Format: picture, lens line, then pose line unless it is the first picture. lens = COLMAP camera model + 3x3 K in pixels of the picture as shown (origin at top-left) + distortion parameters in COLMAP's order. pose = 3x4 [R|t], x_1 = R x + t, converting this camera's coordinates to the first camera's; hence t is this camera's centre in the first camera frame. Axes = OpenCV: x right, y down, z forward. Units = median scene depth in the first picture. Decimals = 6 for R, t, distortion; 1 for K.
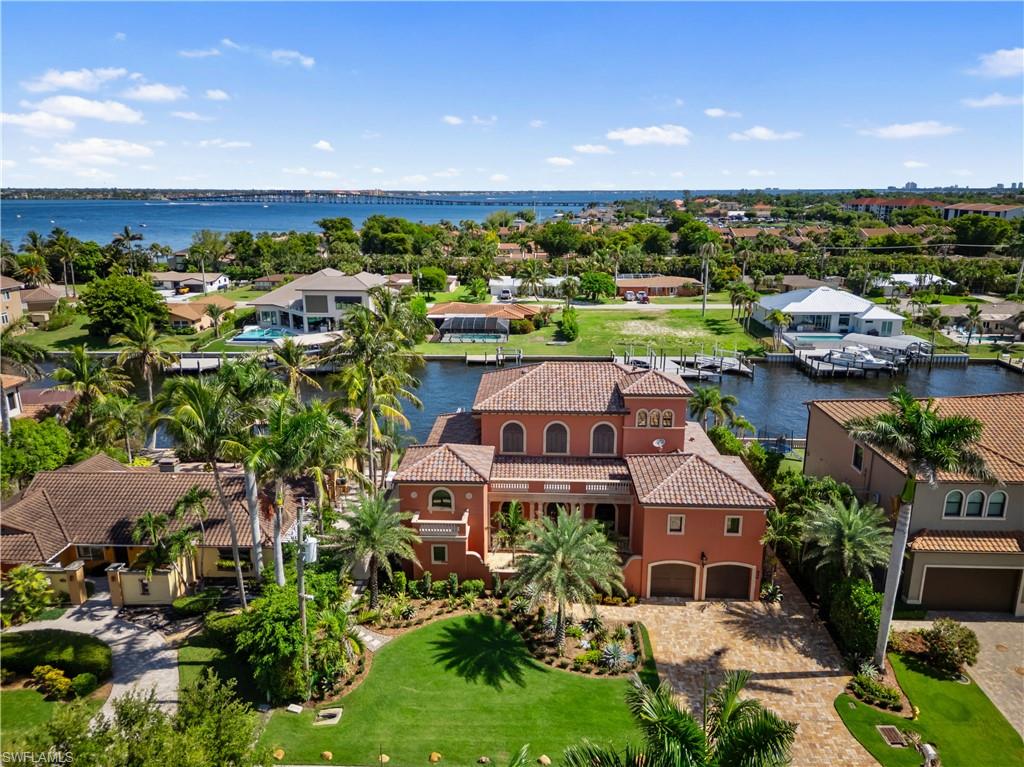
lens RADIAL K [[715.7, 0, 511.2], [0, 715.7, 379.6], [0, 0, 1]] dist [0.082919, -0.096437]
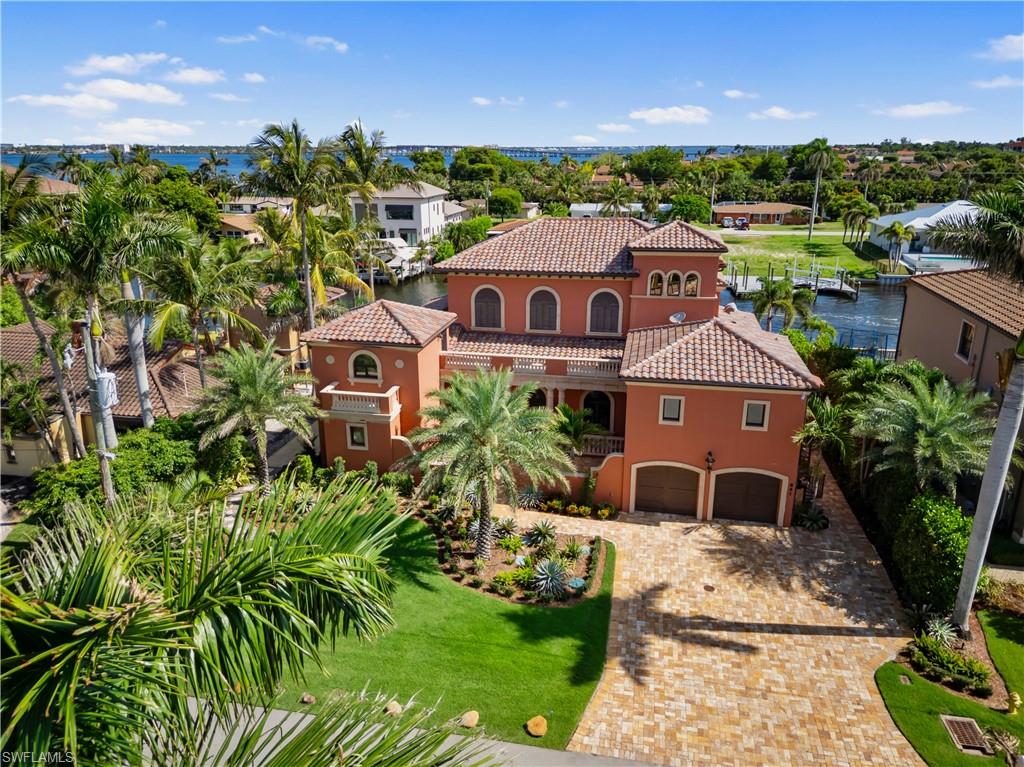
lens RADIAL K [[723.8, 0, 509.9], [0, 723.8, 381.3], [0, 0, 1]] dist [0.058277, -0.054863]
pose [[0.988312, 0.045284, -0.145562, 0.169543], [-0.036337, 0.997317, 0.063546, 0.129445], [0.148049, -0.057514, 0.987306, 0.270060]]
